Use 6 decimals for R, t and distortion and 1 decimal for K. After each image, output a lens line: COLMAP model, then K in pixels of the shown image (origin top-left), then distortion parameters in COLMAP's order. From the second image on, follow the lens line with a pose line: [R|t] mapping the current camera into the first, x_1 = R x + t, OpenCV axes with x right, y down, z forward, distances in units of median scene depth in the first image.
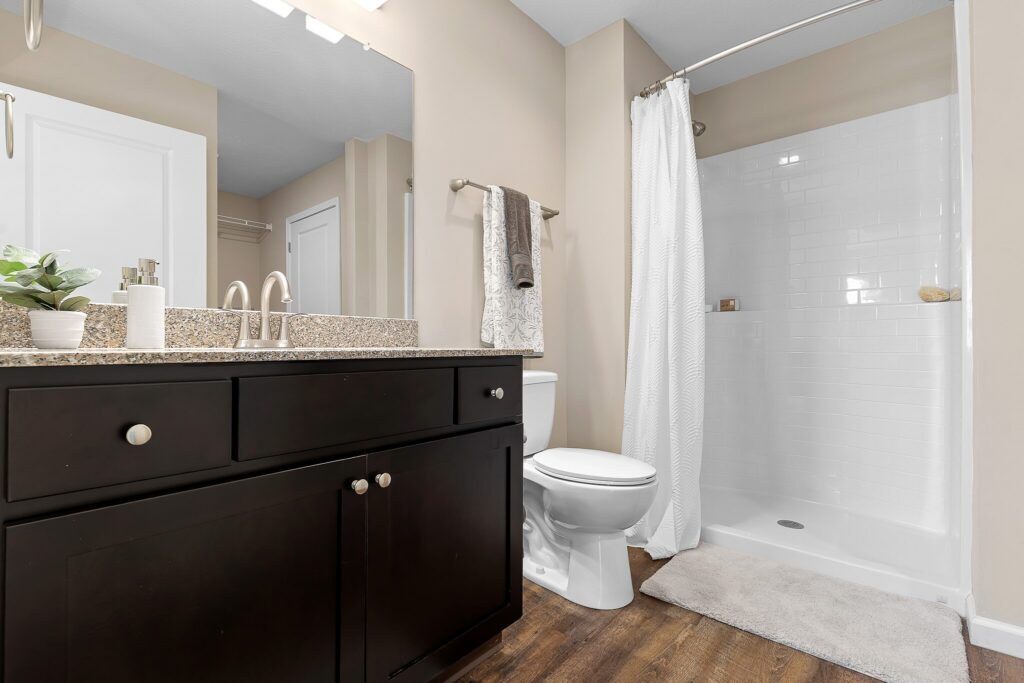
lens RADIAL K [[471.4, 0, 510.0], [0, 471.4, 347.2], [0, 0, 1]] dist [0.003187, -0.000193]
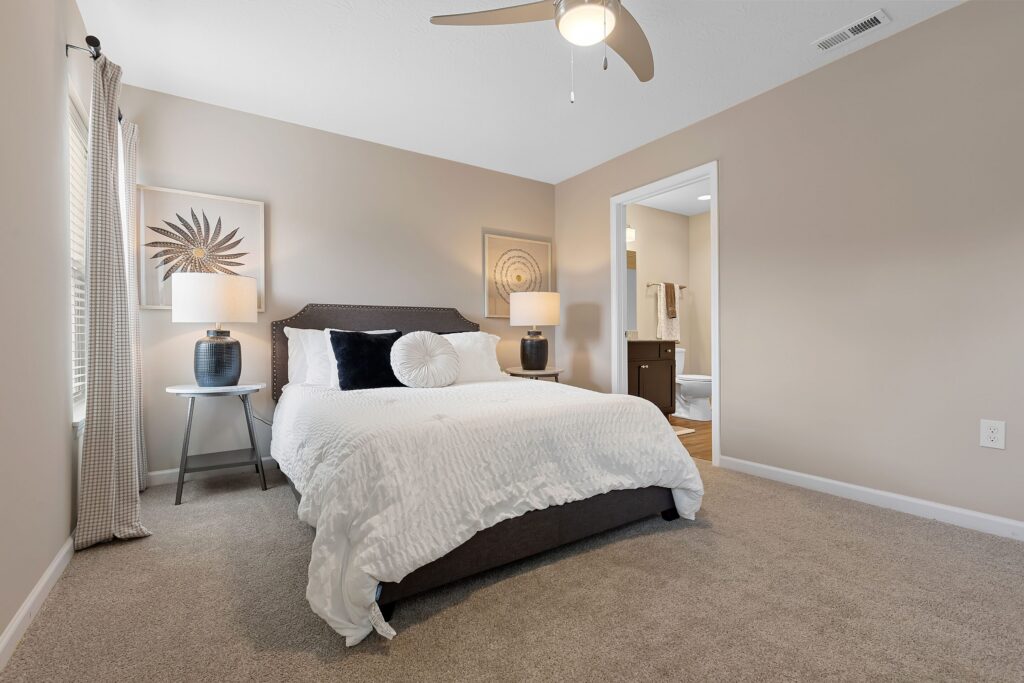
lens RADIAL K [[471.4, 0, 509.3], [0, 471.4, 344.4], [0, 0, 1]] dist [0.003187, -0.000193]
pose [[0.963261, -0.011081, -0.268339, -0.161764], [0.015758, 0.999759, 0.015282, -0.028195], [0.268105, -0.018949, 0.963203, -2.034411]]
